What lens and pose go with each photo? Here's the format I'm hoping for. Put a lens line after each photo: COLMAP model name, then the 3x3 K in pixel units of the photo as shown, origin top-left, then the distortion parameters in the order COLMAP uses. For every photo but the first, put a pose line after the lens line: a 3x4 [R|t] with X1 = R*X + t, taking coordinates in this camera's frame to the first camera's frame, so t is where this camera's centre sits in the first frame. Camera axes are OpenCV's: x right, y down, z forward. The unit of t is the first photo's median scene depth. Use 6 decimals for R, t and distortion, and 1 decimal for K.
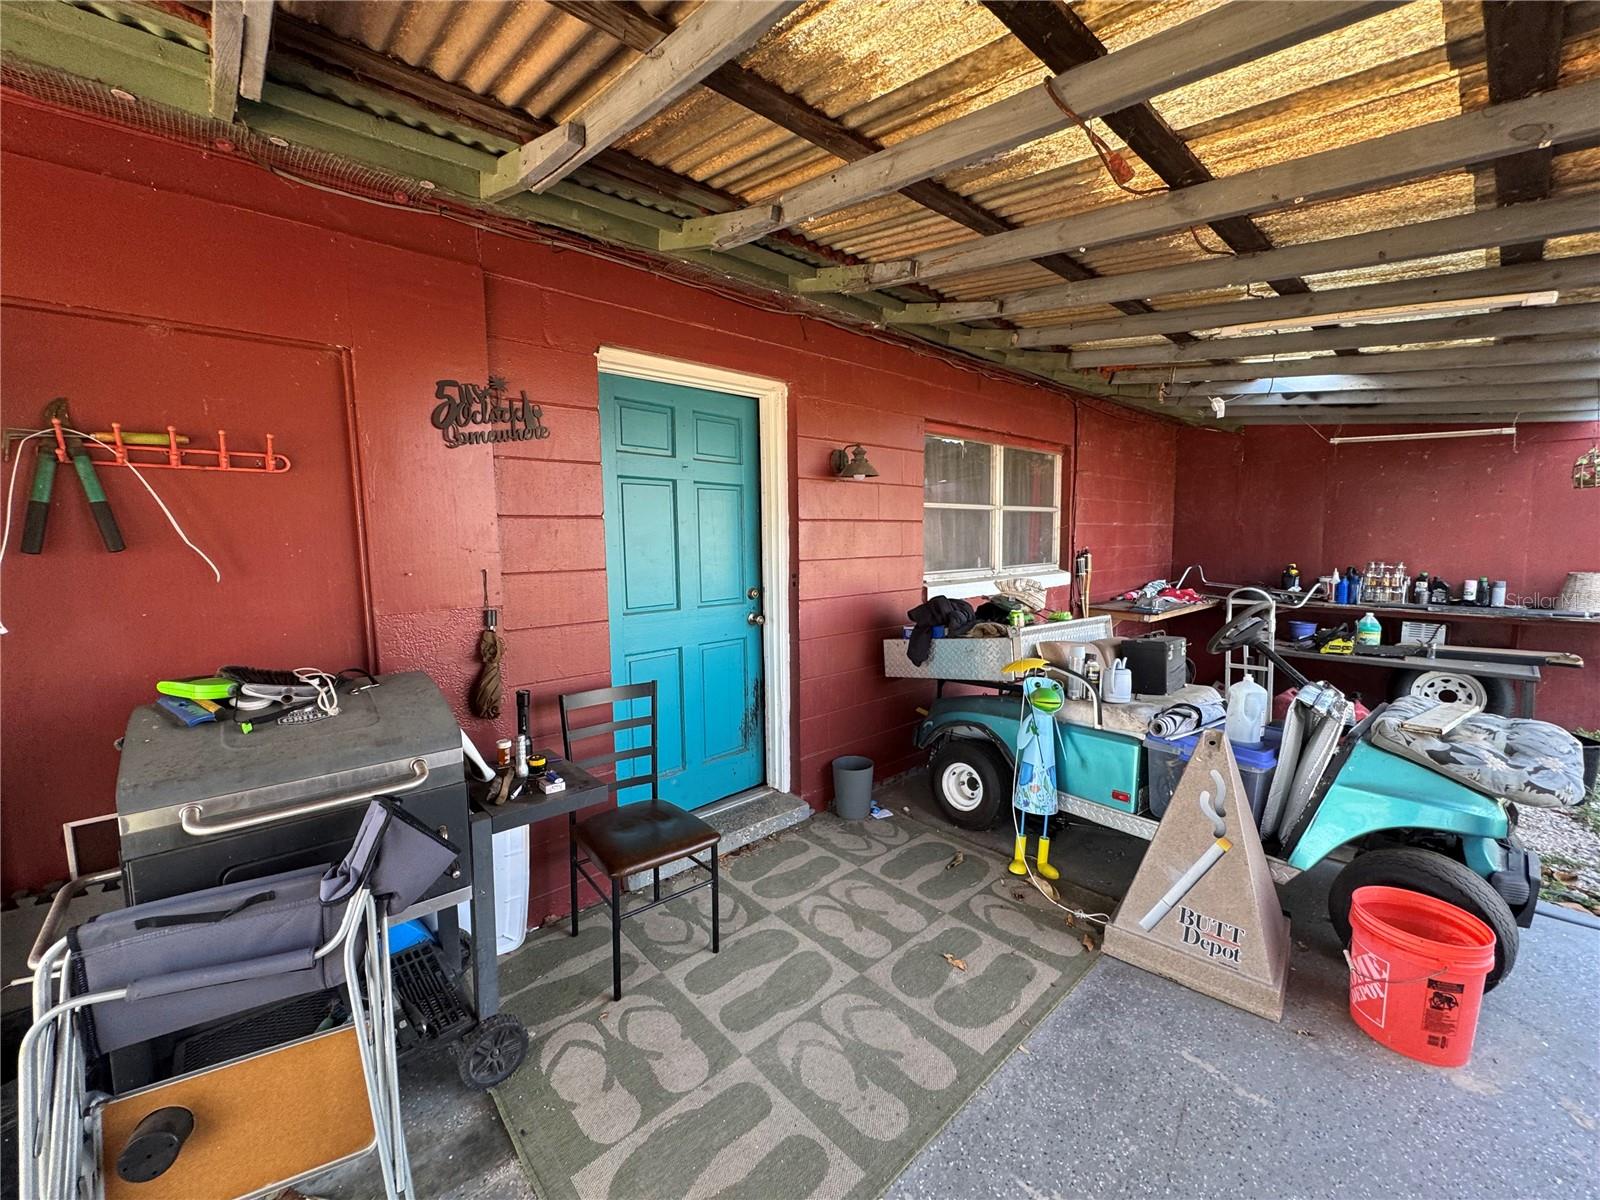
lens RADIAL K [[639.6, 0, 794.9], [0, 639.6, 597.9], [0, 0, 1]] dist [0.000082, 0.000812]
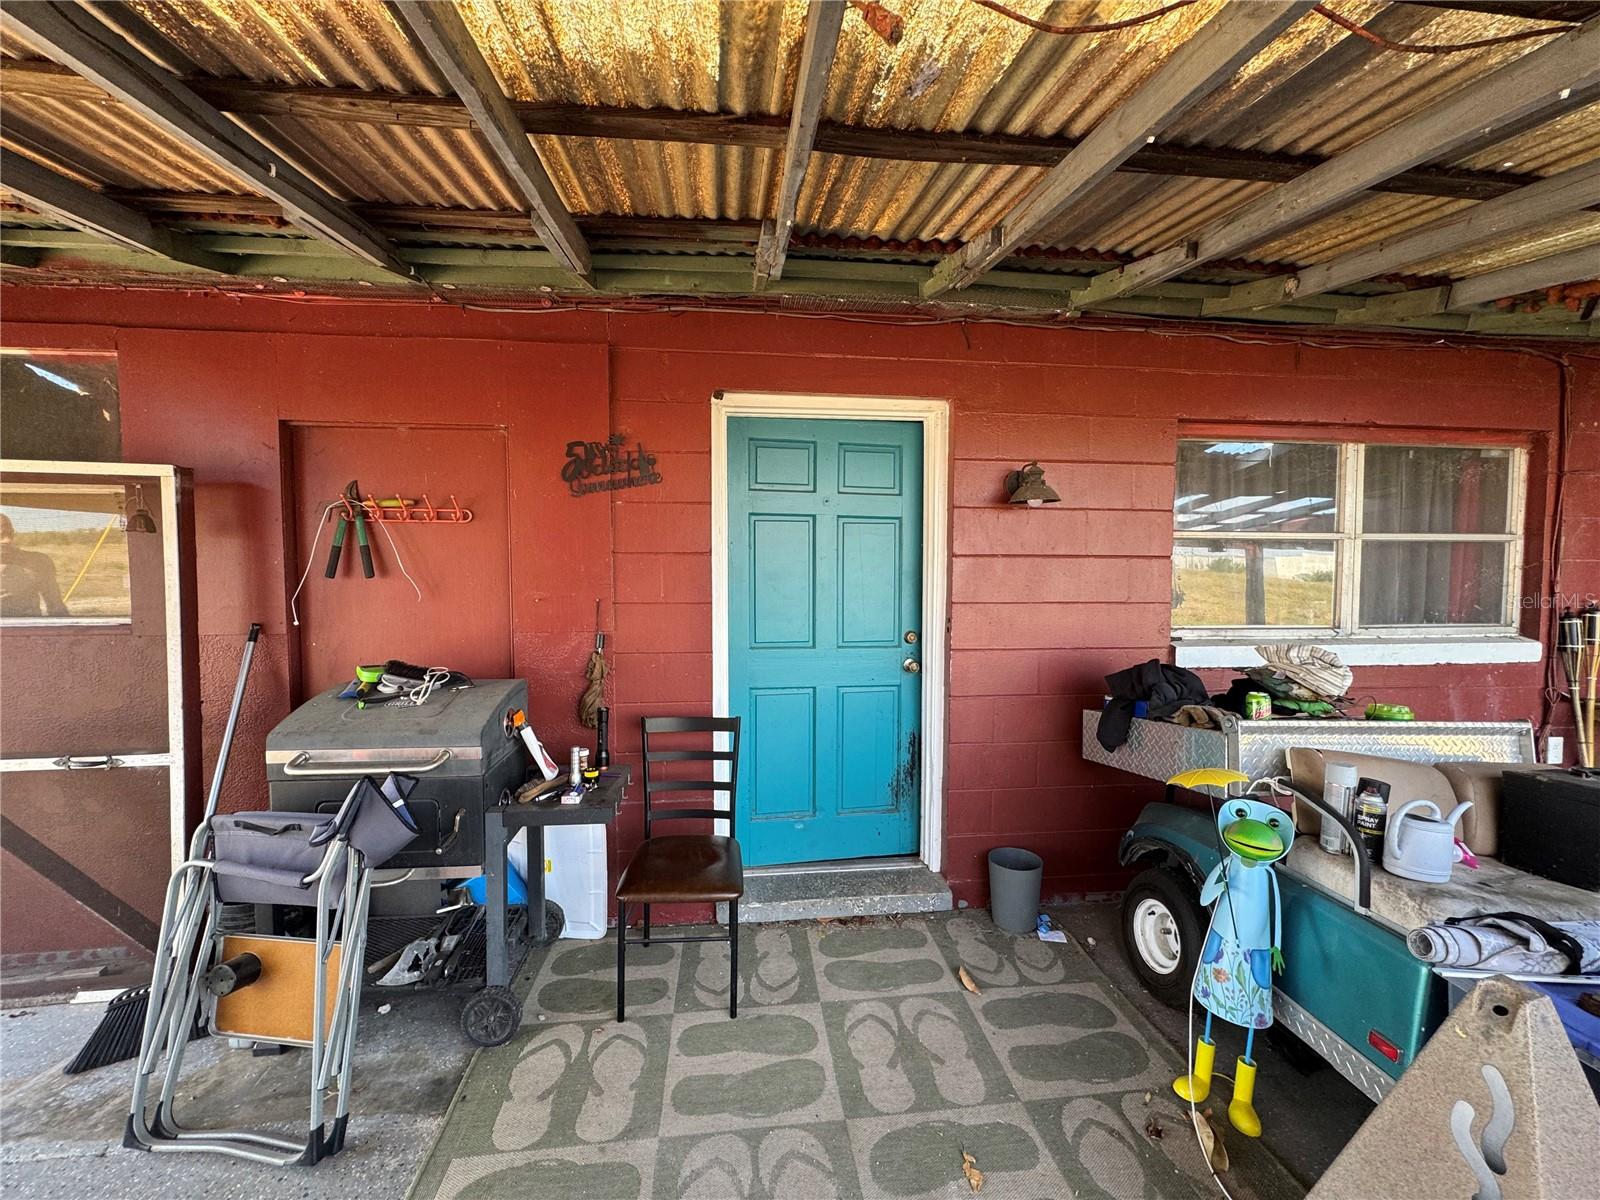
lens RADIAL K [[639.6, 0, 811.9], [0, 639.6, 598.2], [0, 0, 1]] dist [0.000082, 0.000812]
pose [[0.813244, 0.040566, -0.580507, 0.369674], [-0.068565, 0.997298, -0.026364, -0.030385], [0.577869, 0.061243, 0.813829, 0.203157]]
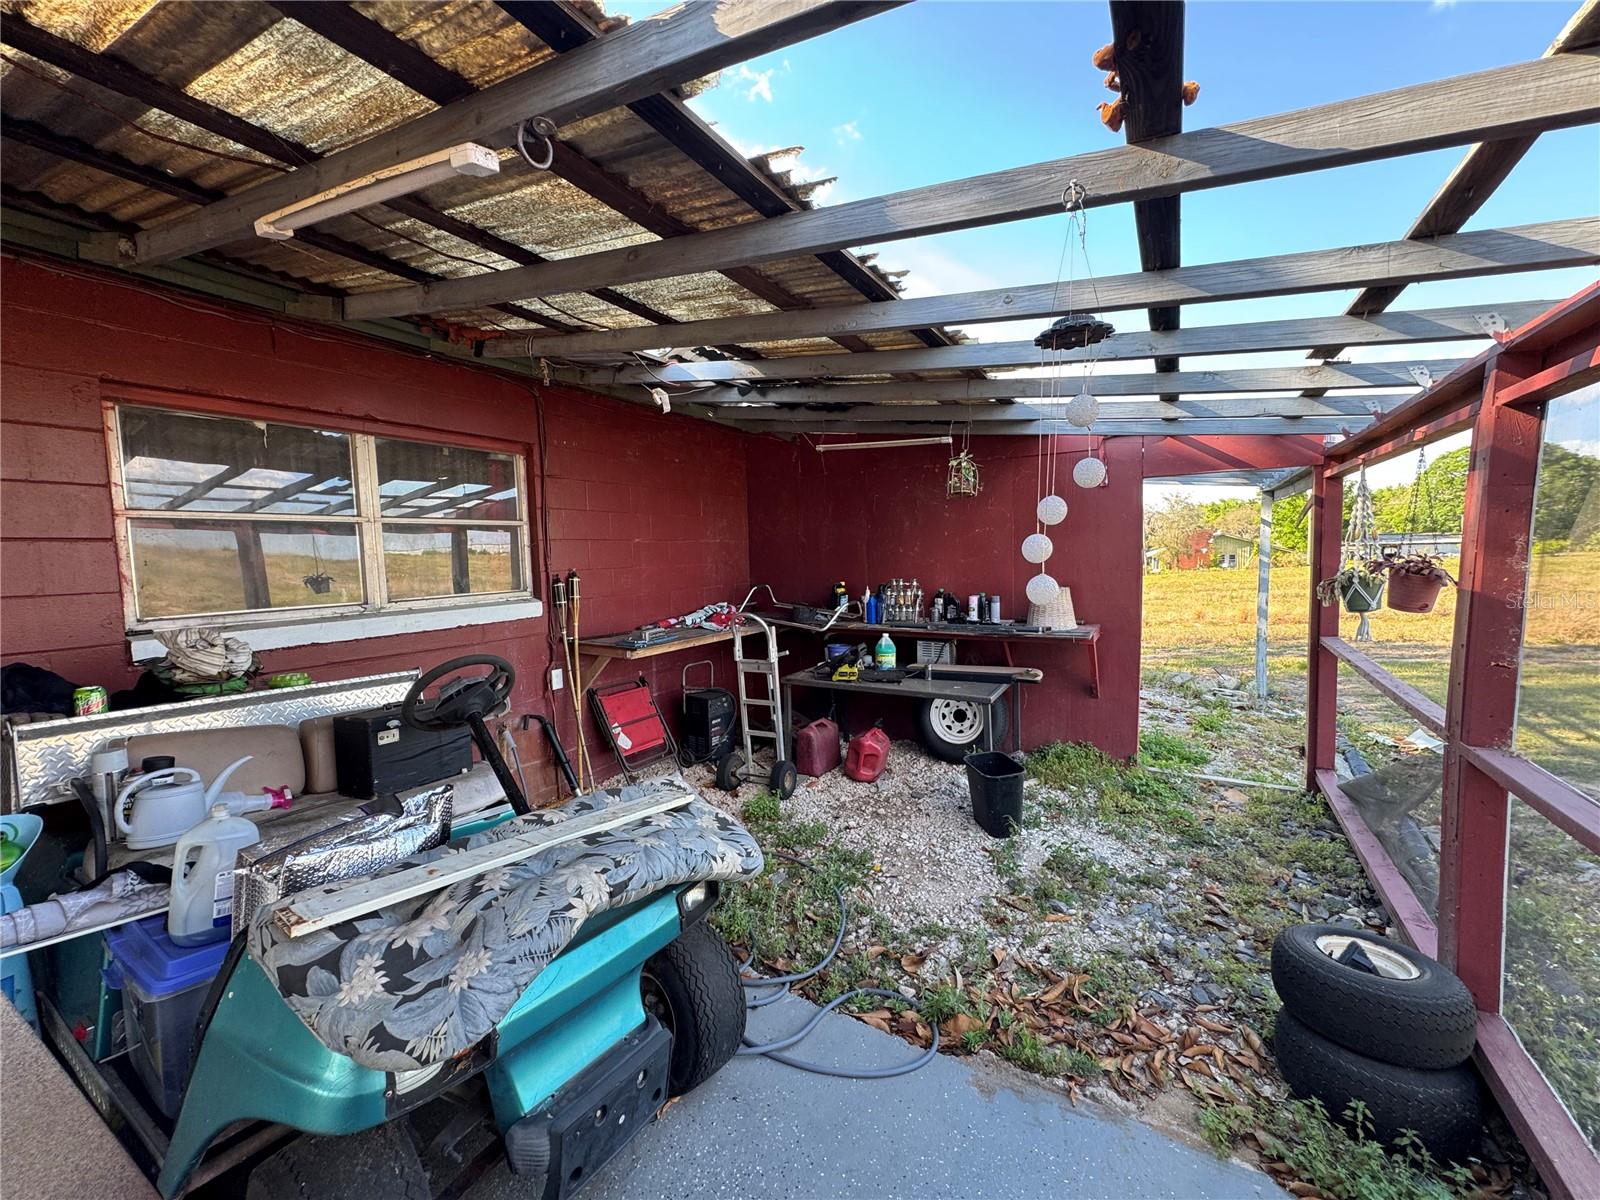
lens RADIAL K [[639.6, 0, 793.0], [0, 639.6, 602.2], [0, 0, 1]] dist [0.000082, 0.000812]
pose [[0.954117, -0.034473, 0.297442, 0.816554], [0.039614, 0.999152, -0.011270, -0.028766], [-0.296801, 0.022536, 0.954673, 0.236195]]
